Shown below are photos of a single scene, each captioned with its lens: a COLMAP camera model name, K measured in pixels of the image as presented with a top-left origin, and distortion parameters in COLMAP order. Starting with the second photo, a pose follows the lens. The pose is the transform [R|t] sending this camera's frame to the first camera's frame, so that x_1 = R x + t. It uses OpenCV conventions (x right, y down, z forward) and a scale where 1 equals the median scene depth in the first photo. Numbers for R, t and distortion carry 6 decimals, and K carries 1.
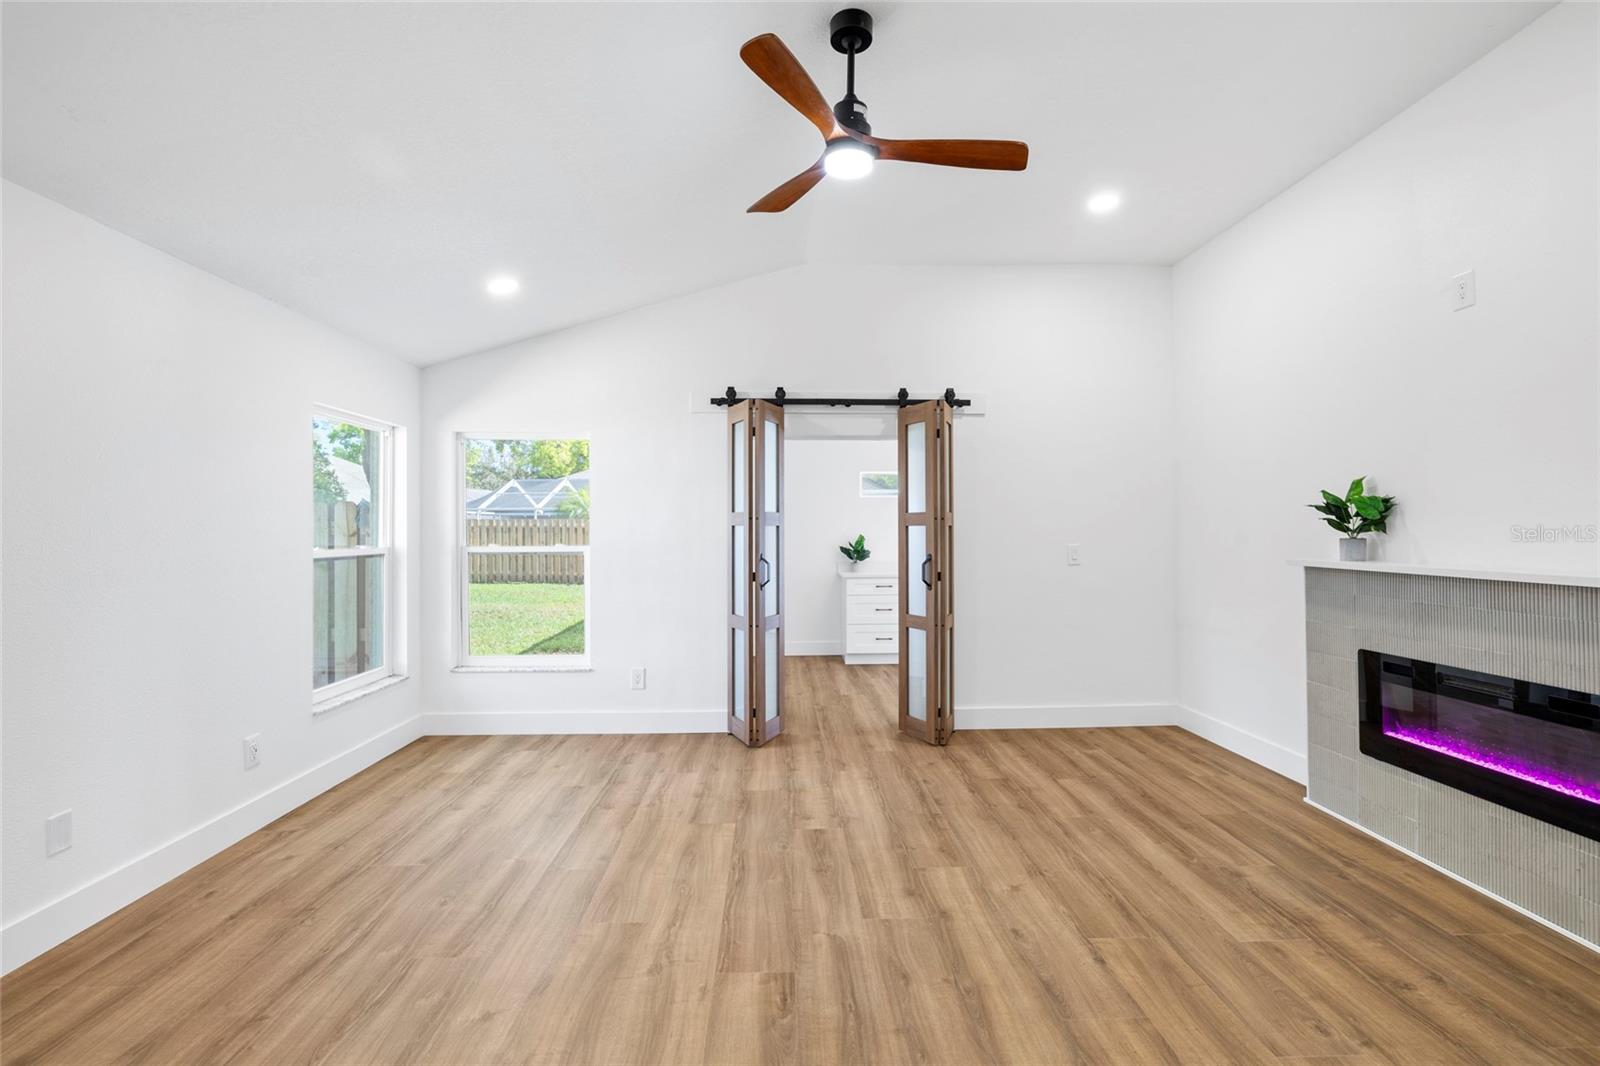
lens RADIAL K [[716.8, 0, 802.1], [0, 716.8, 523.1], [0, 0, 1]] dist [-0.008271, 0.002167]
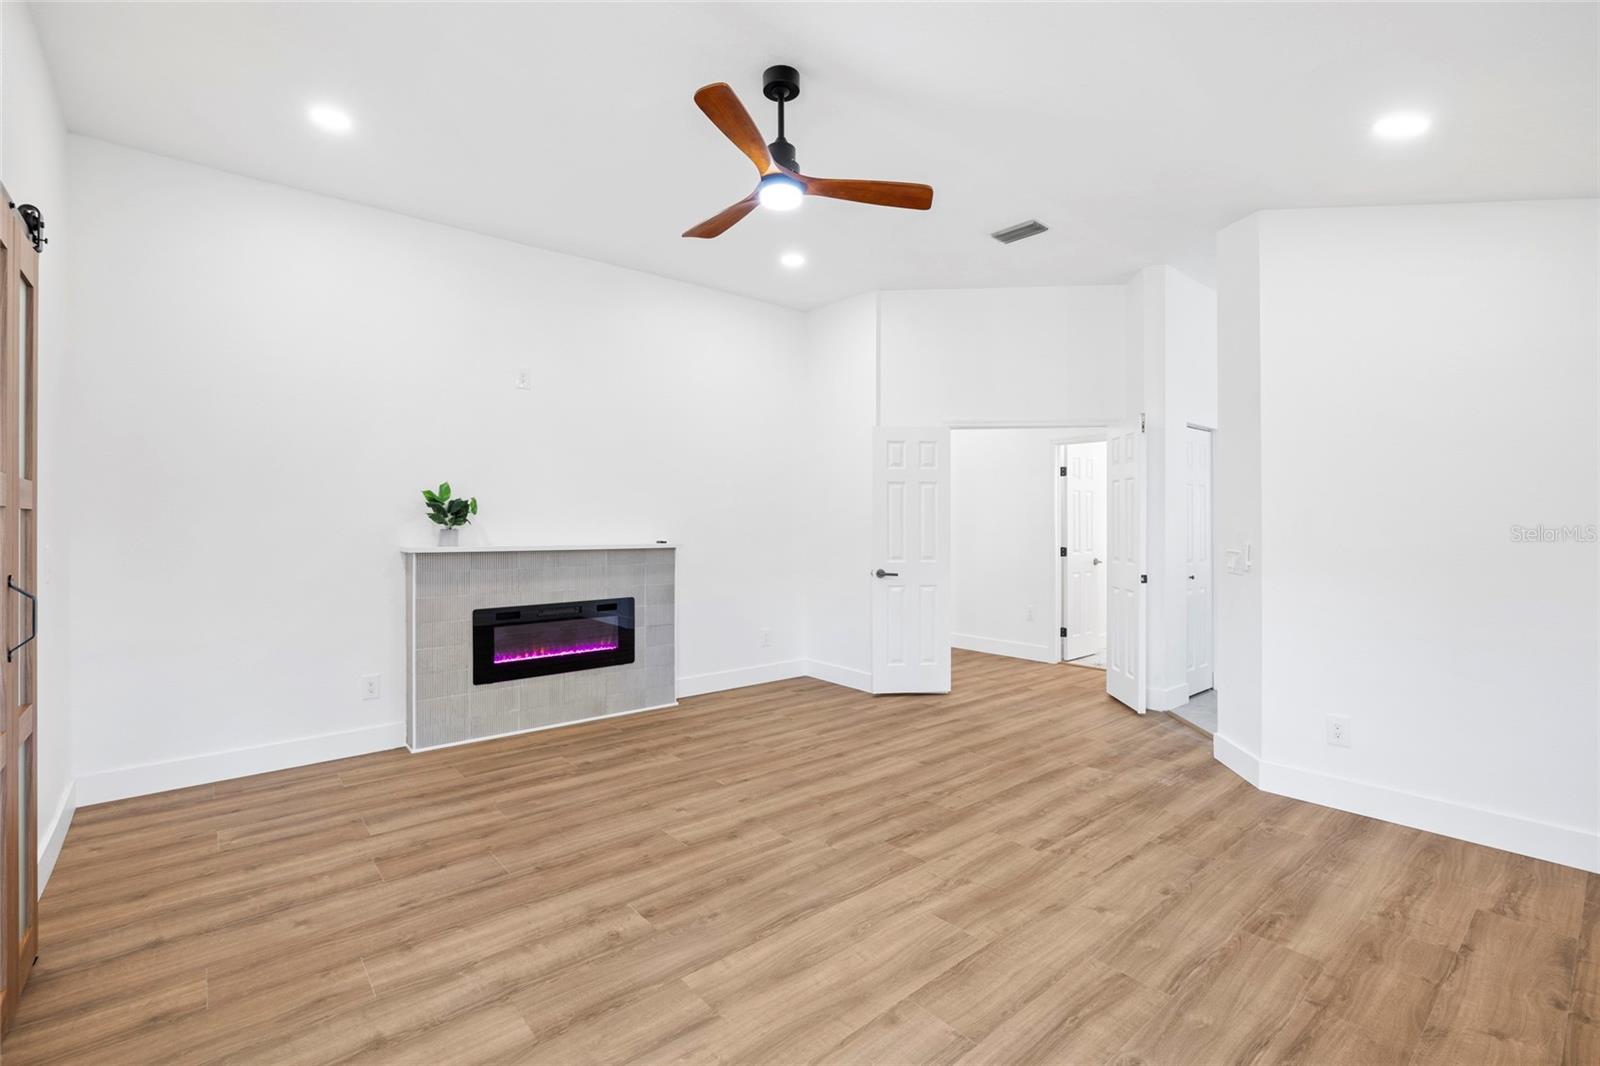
lens RADIAL K [[716.8, 0, 795.2], [0, 716.8, 525.7], [0, 0, 1]] dist [-0.008271, 0.002167]
pose [[-0.615252, 0.001701, 0.788328, -0.770489], [-0.006023, 0.999958, -0.006858, 0.023213], [-0.788307, -0.008967, -0.615217, 1.539568]]
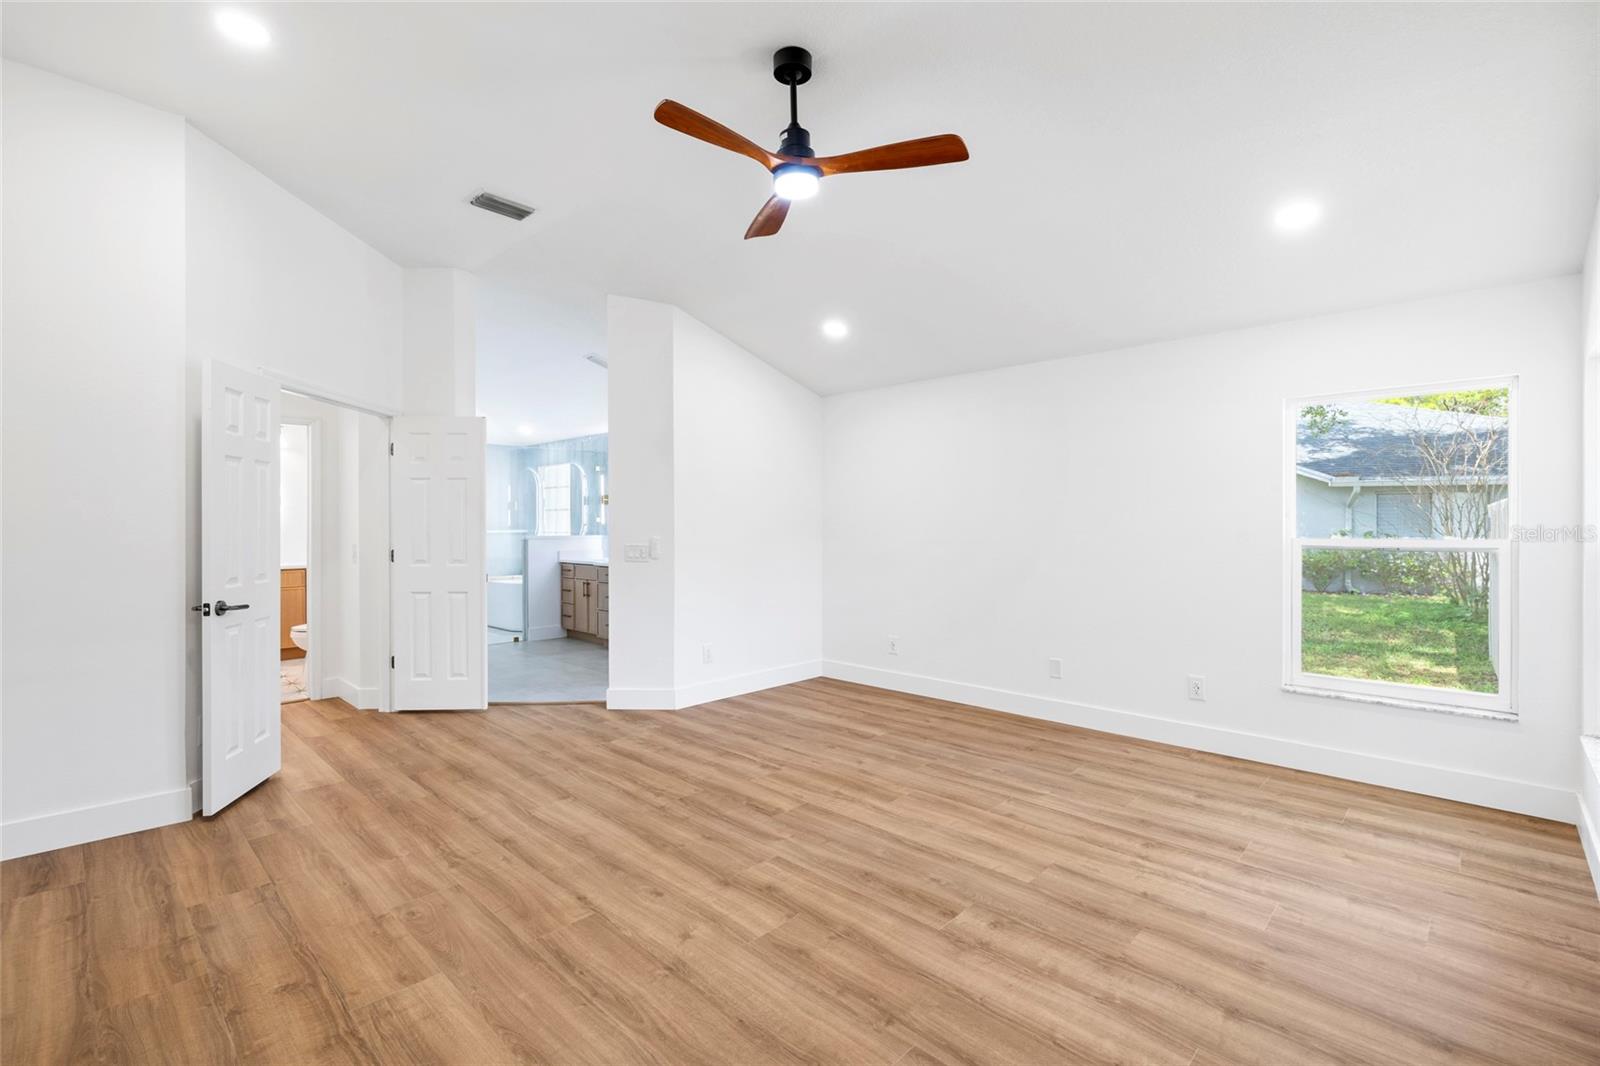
lens RADIAL K [[716.8, 0, 804.5], [0, 716.8, 530.0], [0, 0, 1]] dist [-0.008271, 0.002167]
pose [[-0.714977, 0.010992, -0.699062, 0.757748], [0.011724, 0.999924, 0.003732, 0.017831], [0.699050, -0.005527, -0.715051, 1.642405]]
